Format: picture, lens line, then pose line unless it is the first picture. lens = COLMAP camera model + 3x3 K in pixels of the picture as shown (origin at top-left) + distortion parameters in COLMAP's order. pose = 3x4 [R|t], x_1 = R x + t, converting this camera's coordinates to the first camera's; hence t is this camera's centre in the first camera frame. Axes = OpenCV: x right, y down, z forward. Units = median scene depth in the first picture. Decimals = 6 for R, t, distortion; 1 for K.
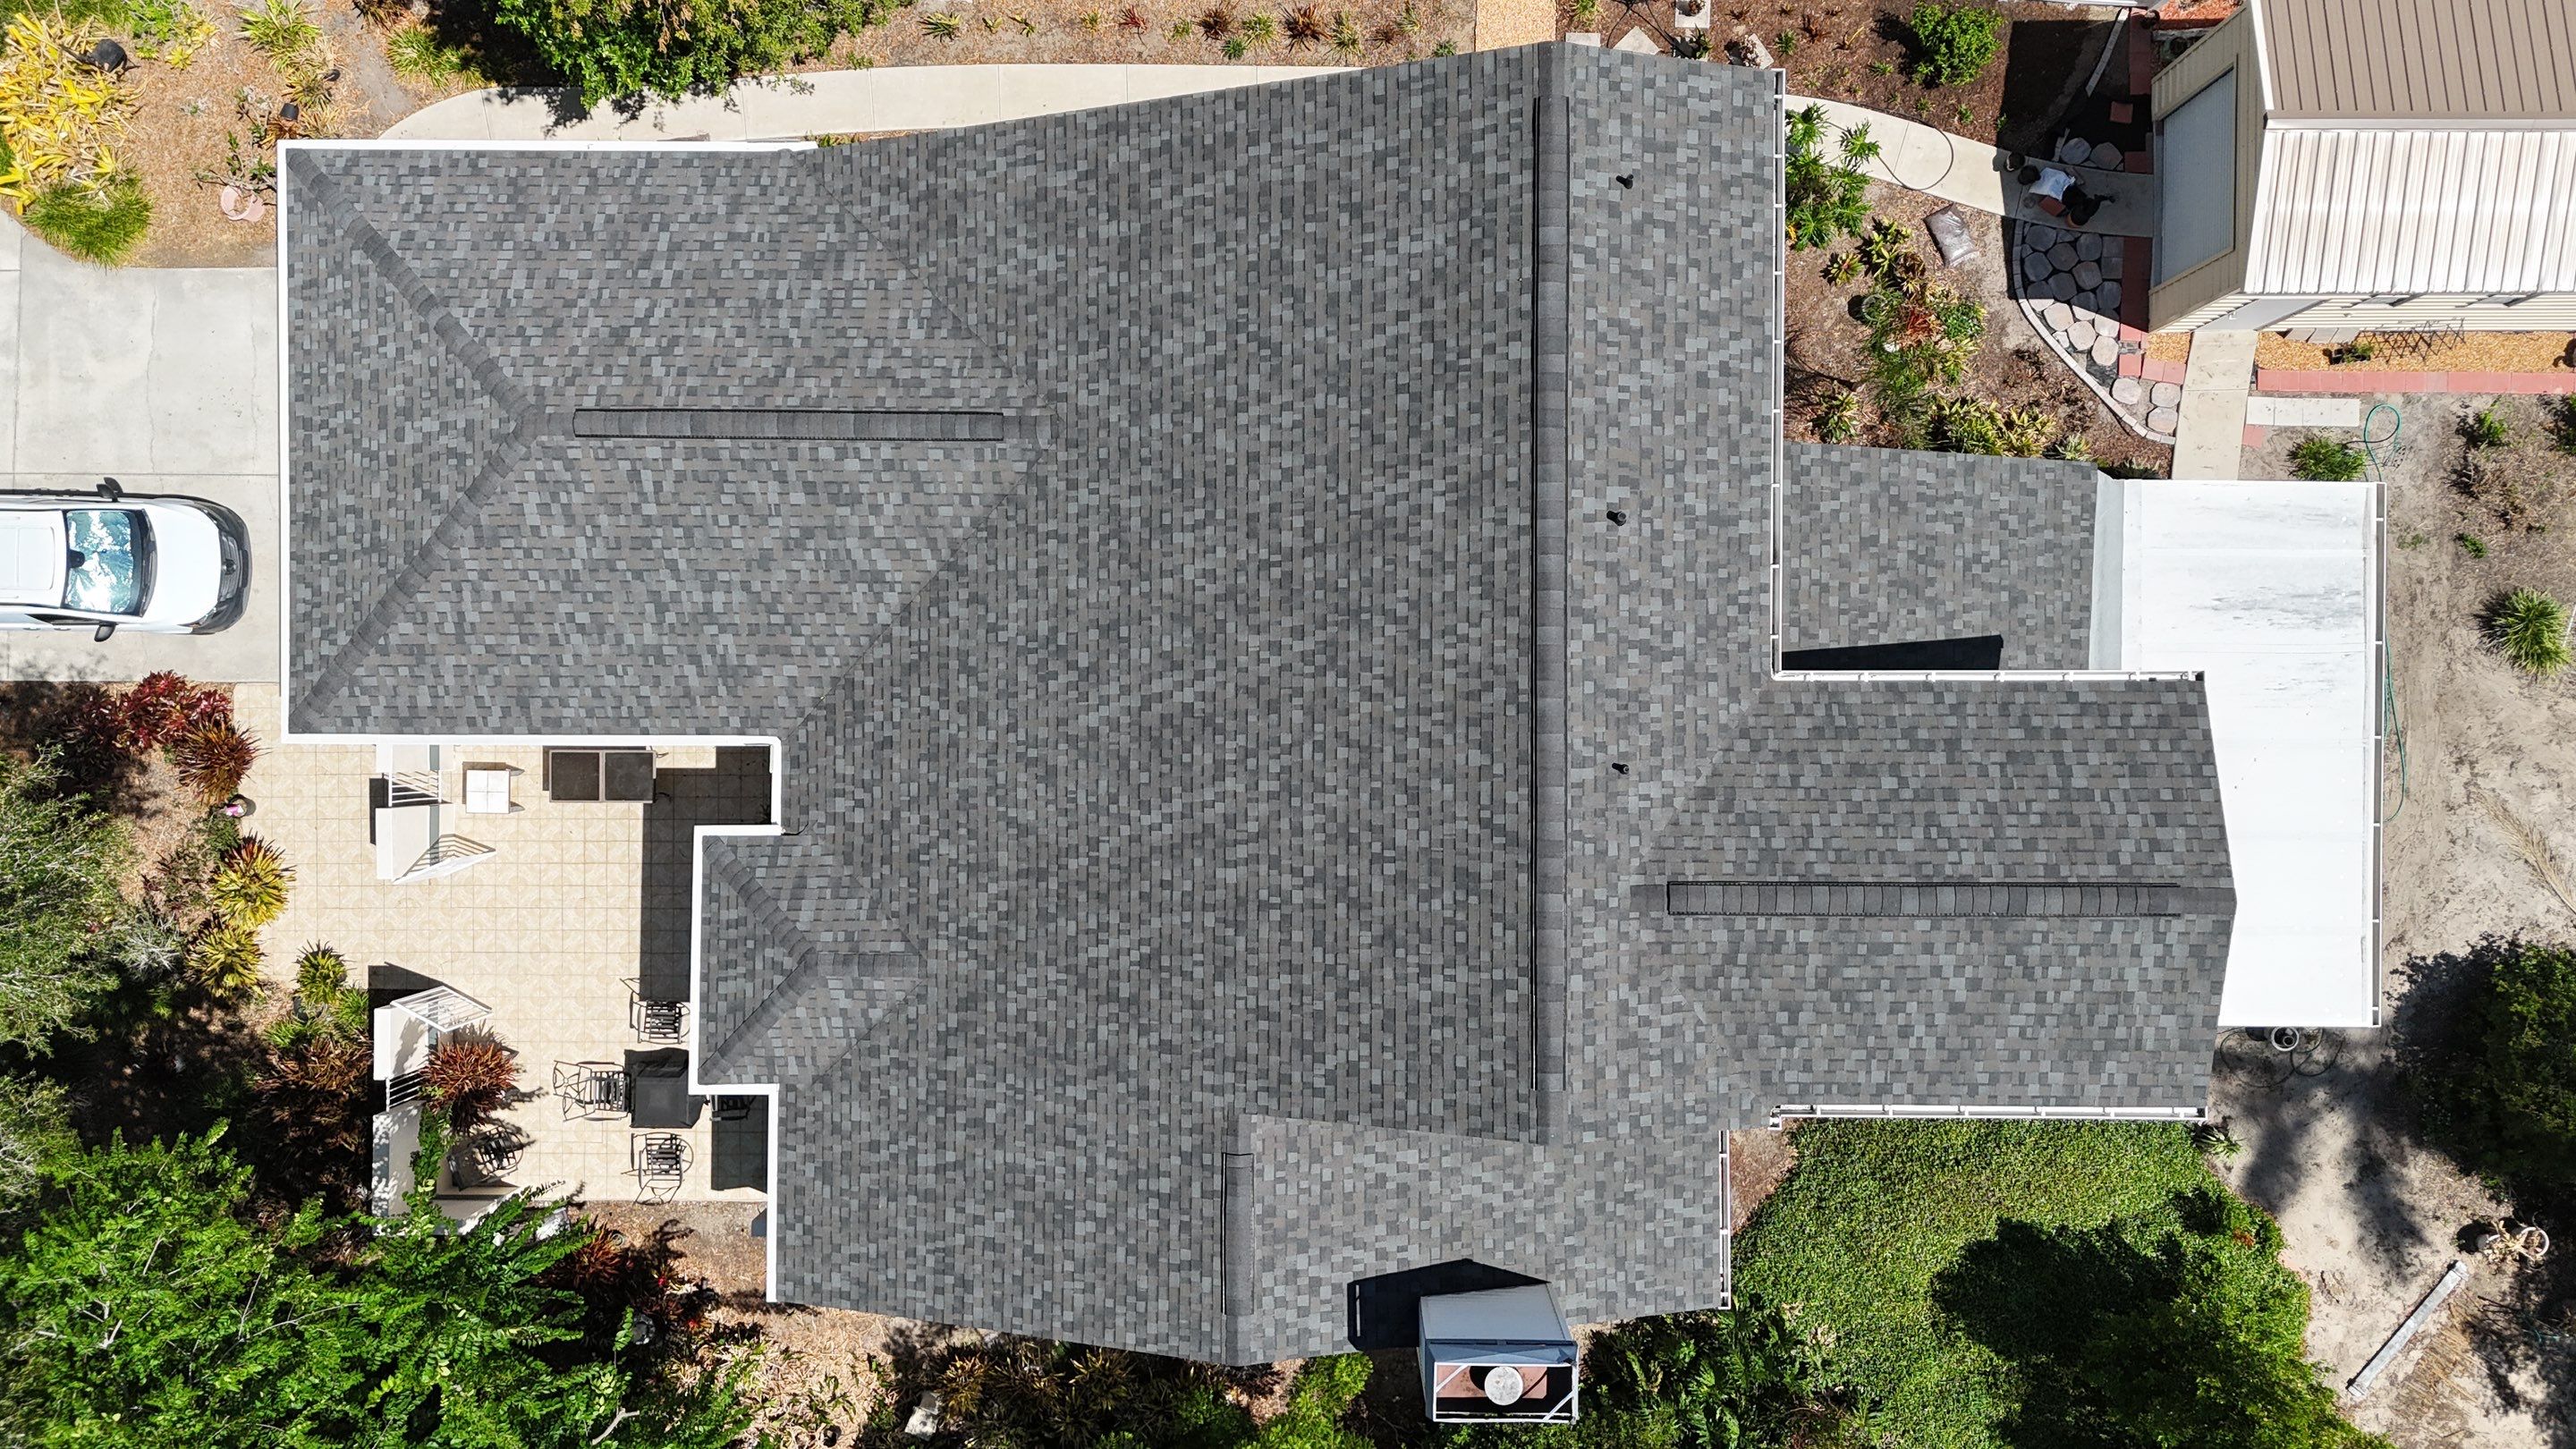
lens RADIAL K [[1888.0, 0, 1290.5], [0, 1888.0, 723.4], [0, 0, 1]] dist [0.077838, -0.076649]
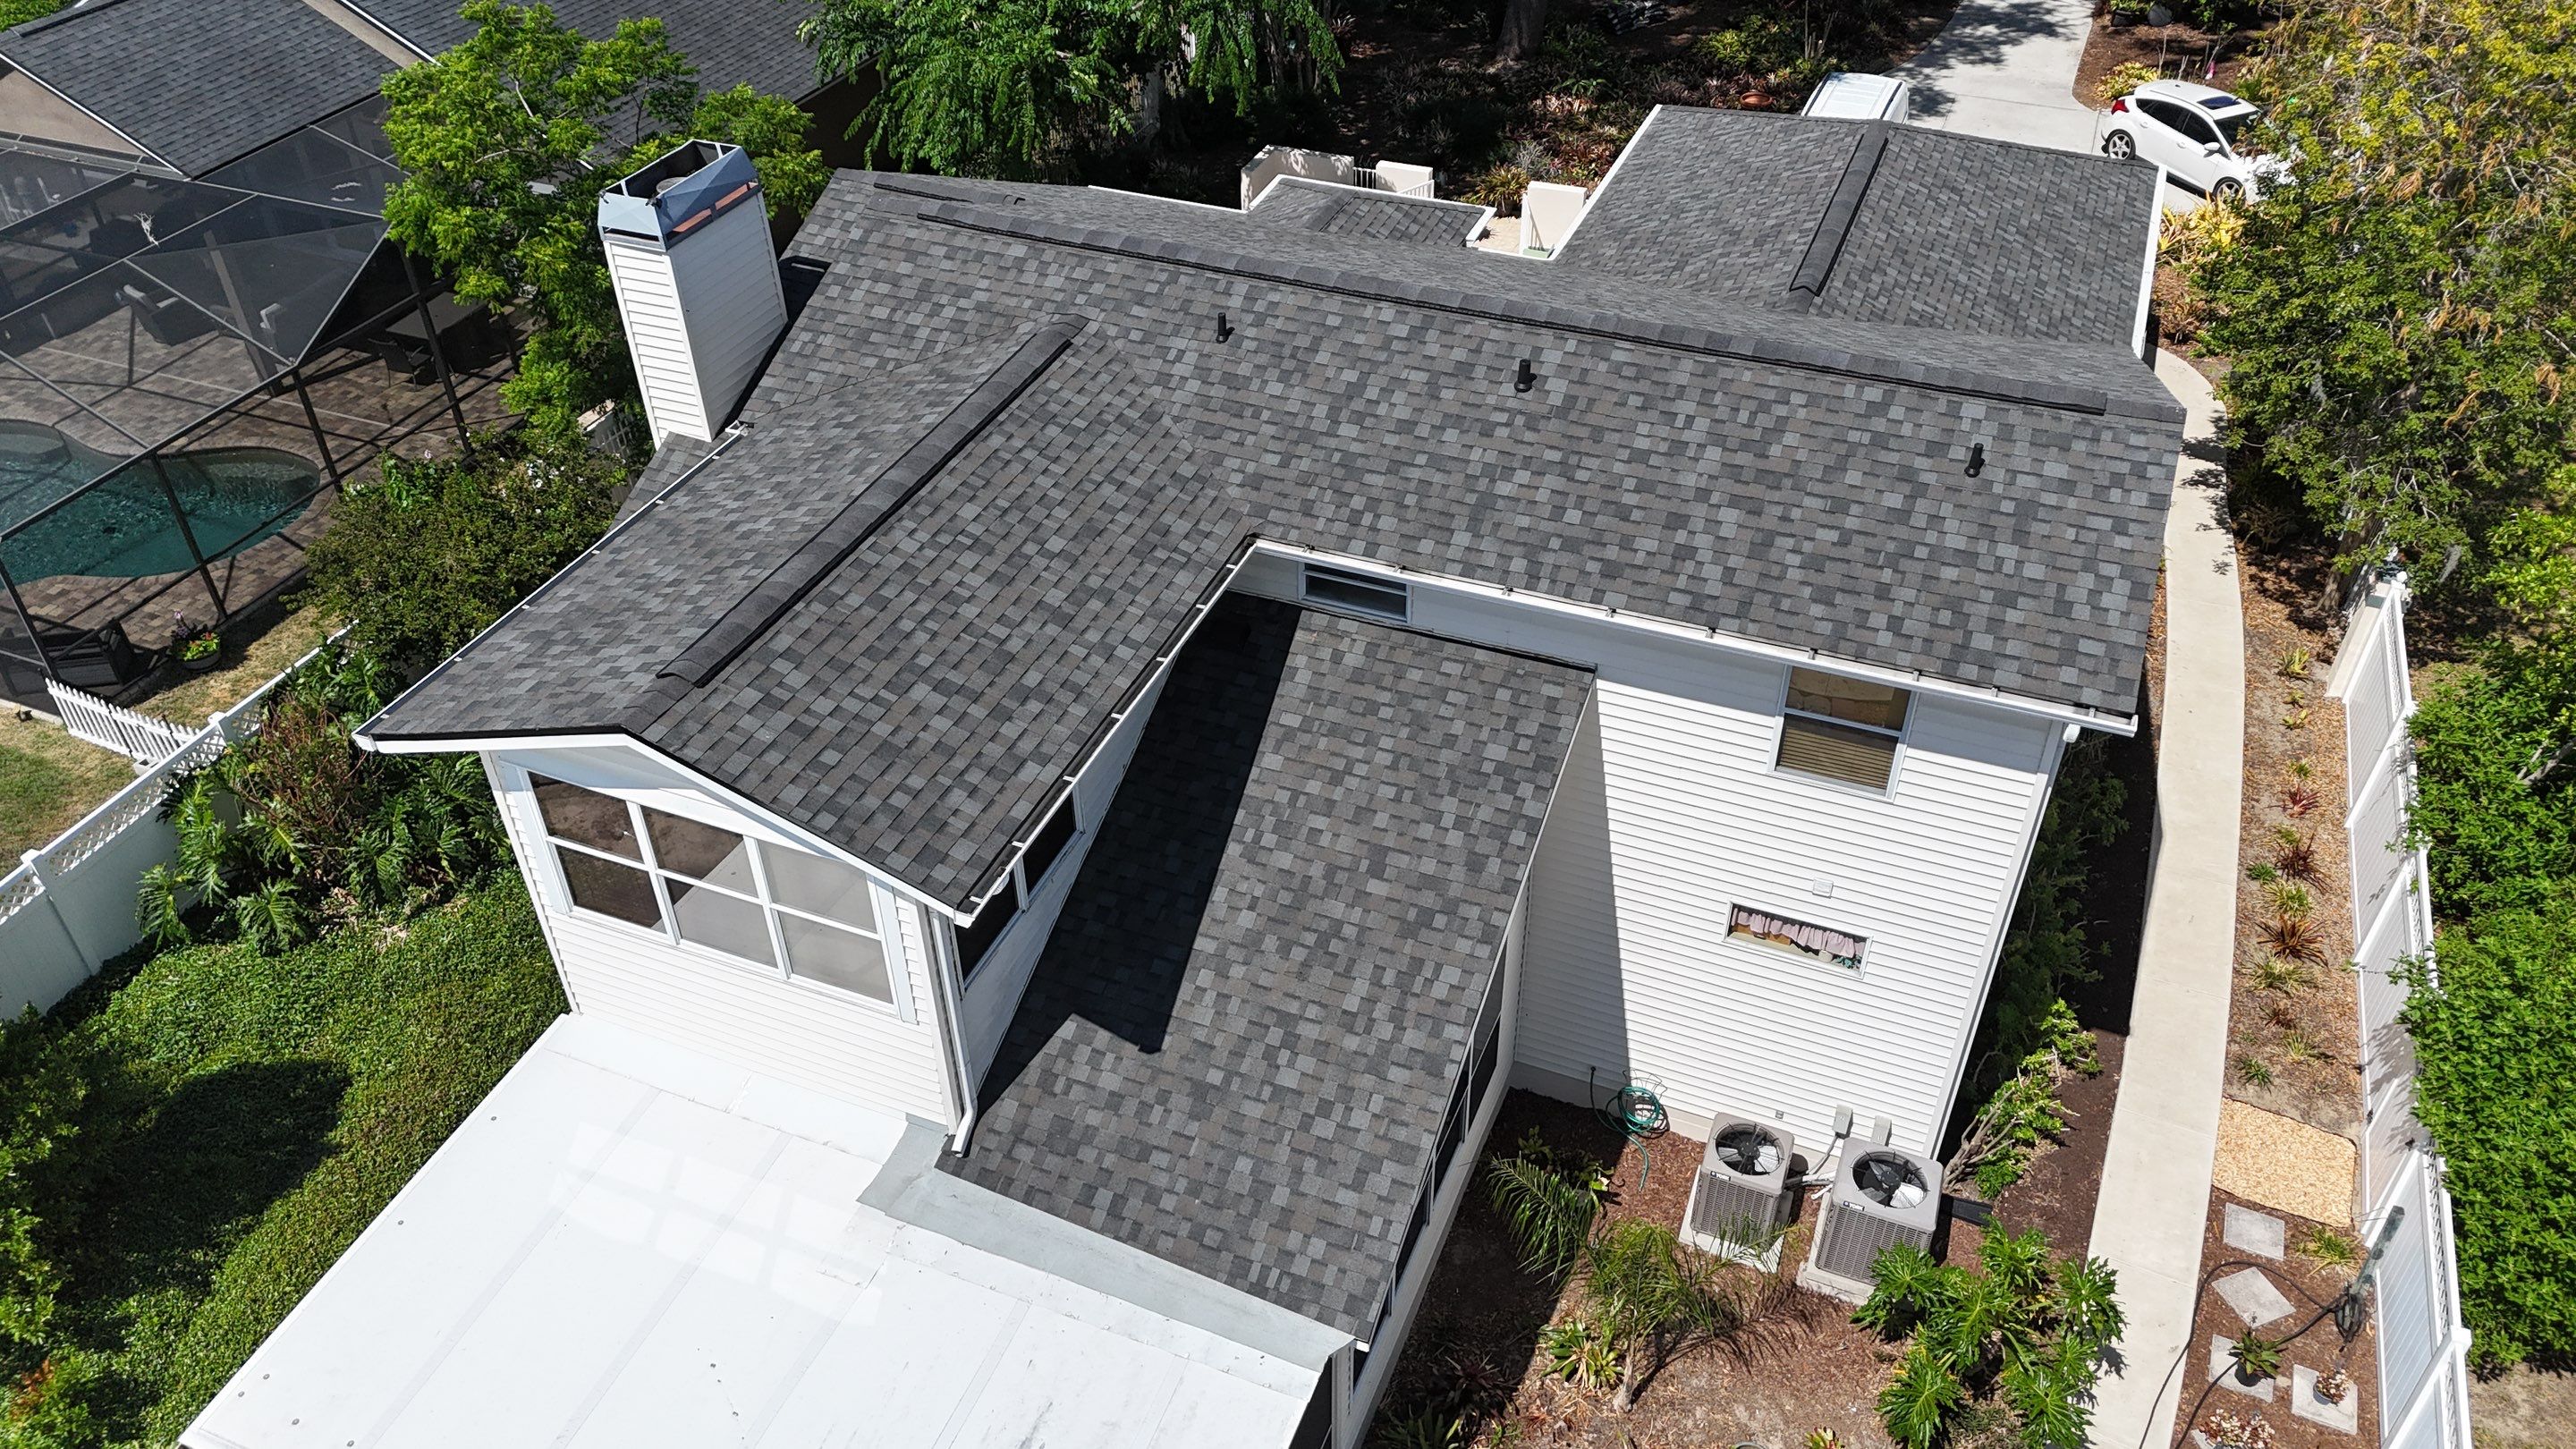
lens RADIAL K [[1888.0, 0, 1306.3], [0, 1888.0, 729.0], [0, 0, 1]] dist [0.077838, -0.076649]
pose [[-0.369449, 0.592447, -0.715901, 0.797674], [-0.929087, -0.221028, 0.296554, -0.270769], [0.017458, 0.774696, 0.632093, 0.588267]]
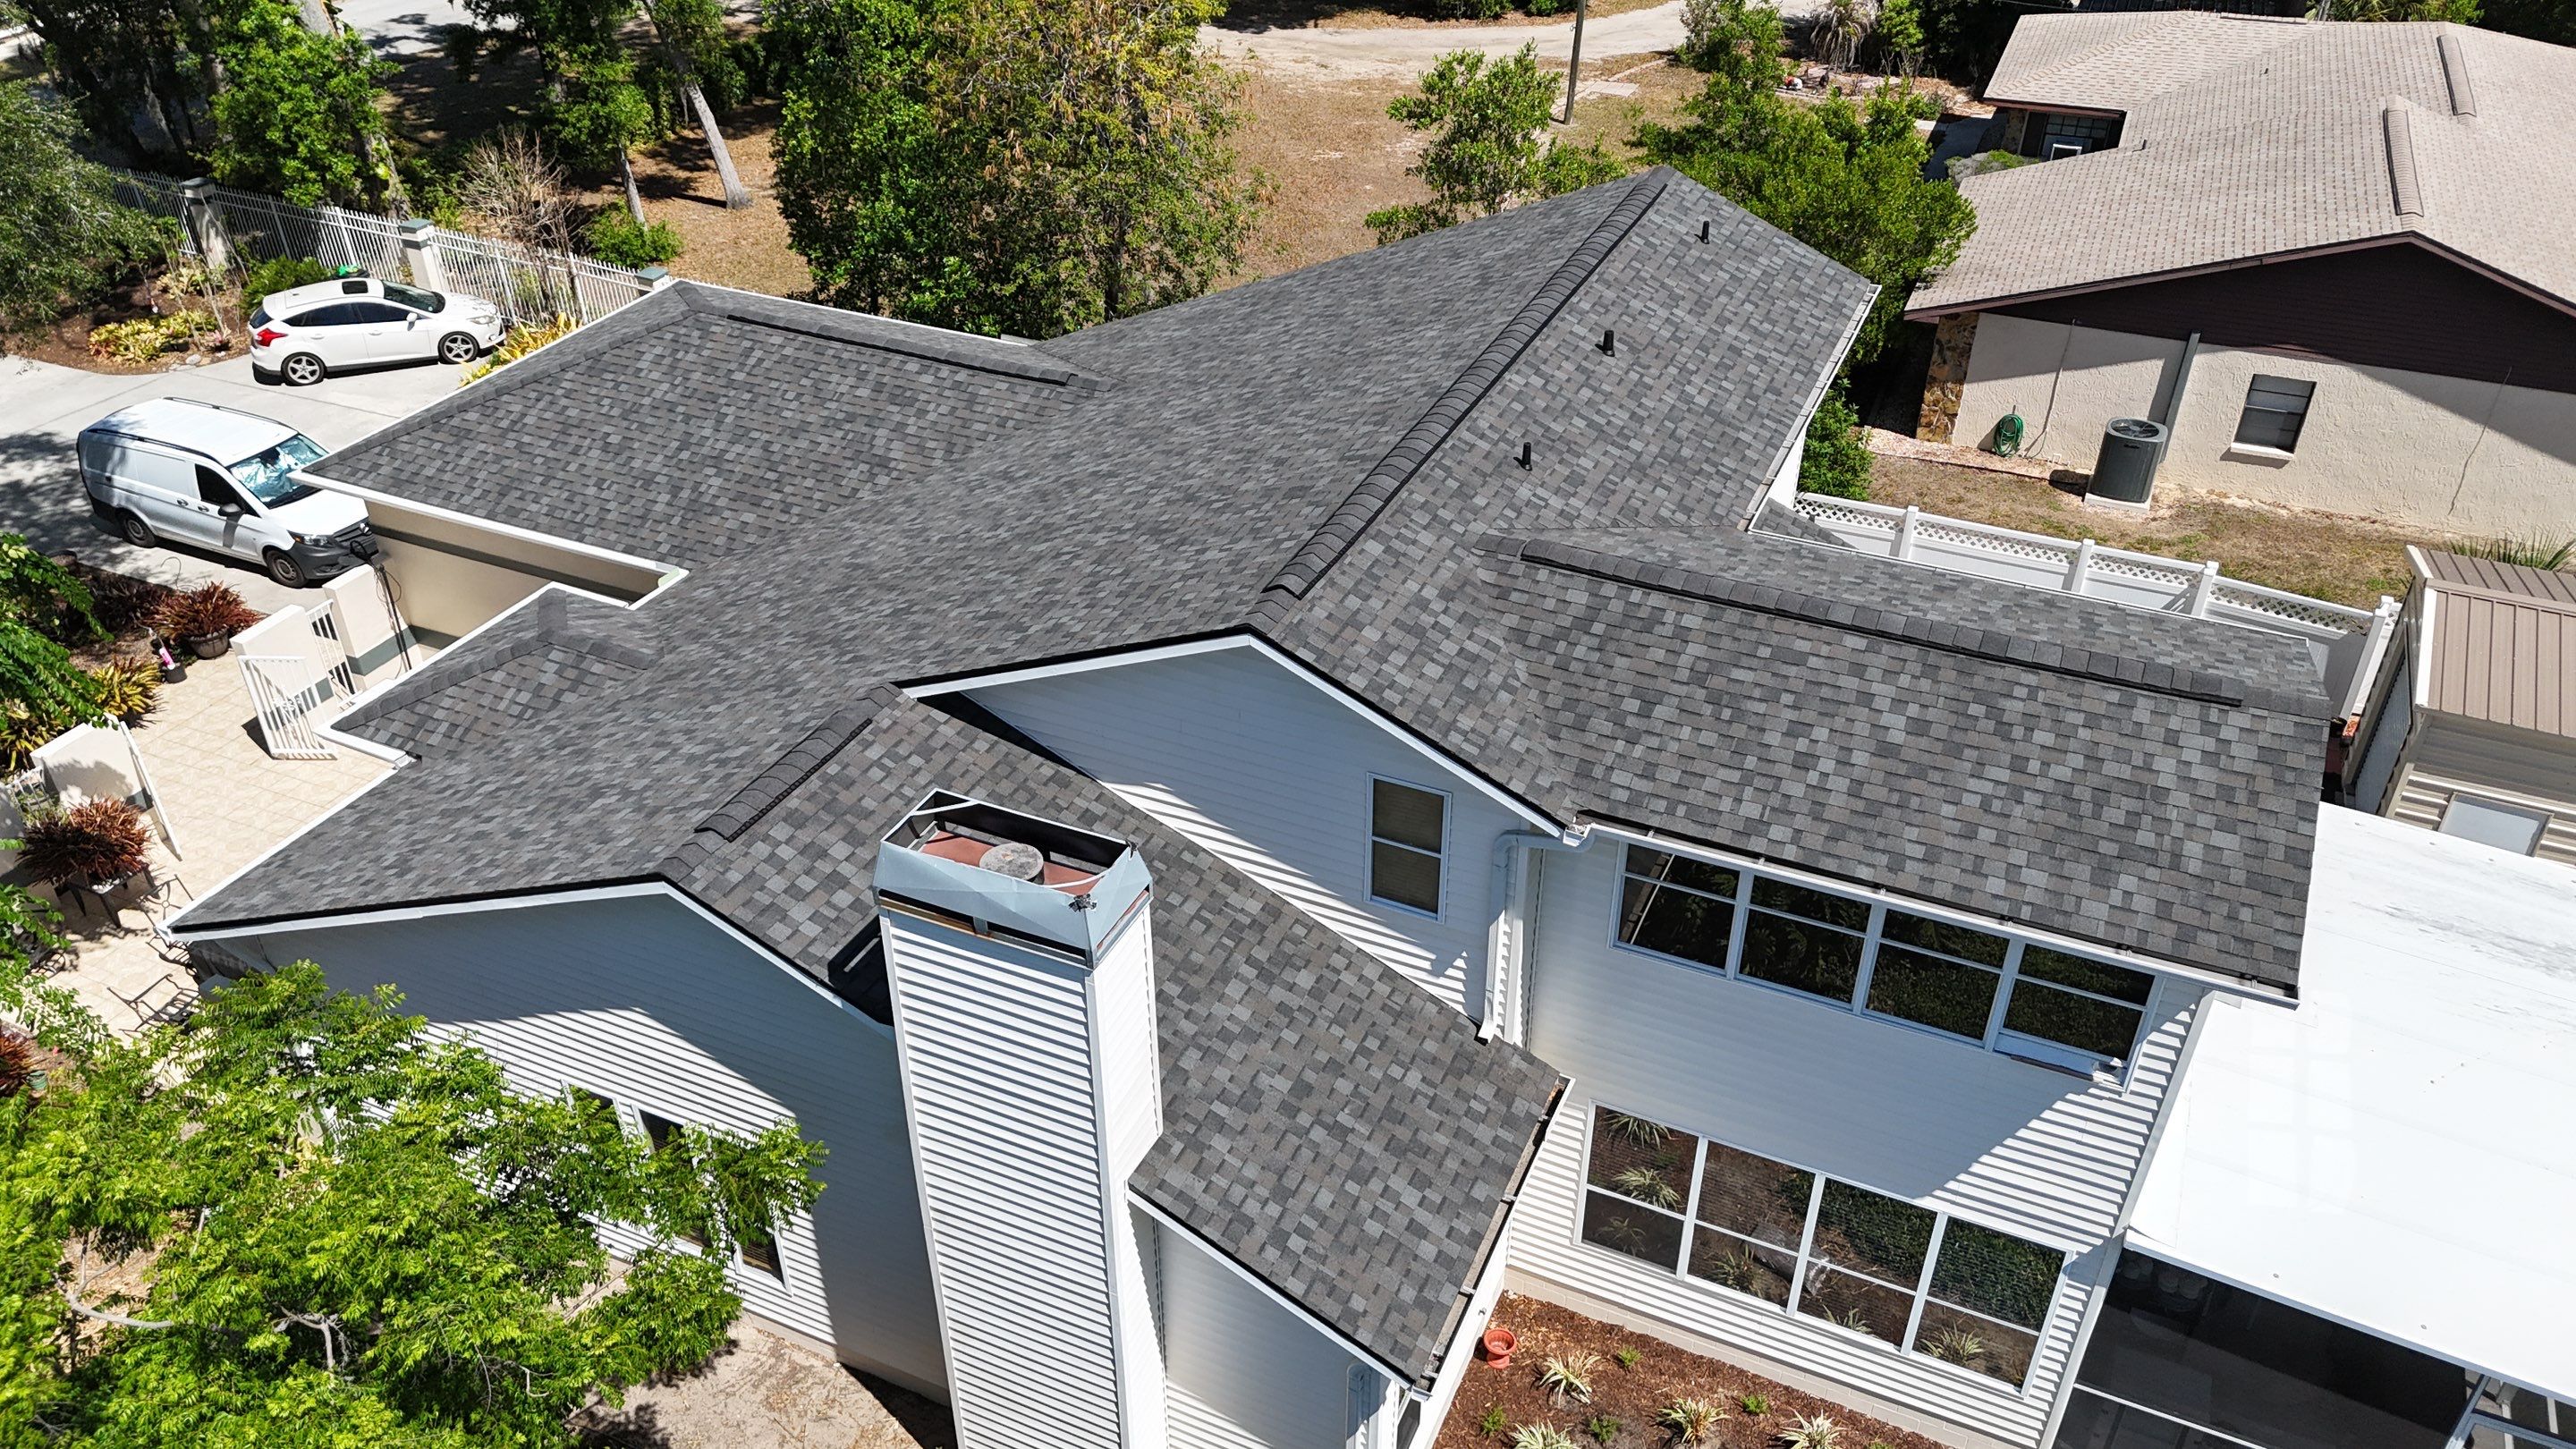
lens RADIAL K [[1888.0, 0, 1293.0], [0, 1888.0, 725.9], [0, 0, 1]] dist [0.077838, -0.076649]
pose [[0.912589, 0.244687, -0.327581, 0.362125], [-0.408513, 0.511804, -0.755760, 0.707614], [-0.017267, 0.823520, 0.567025, 0.596339]]
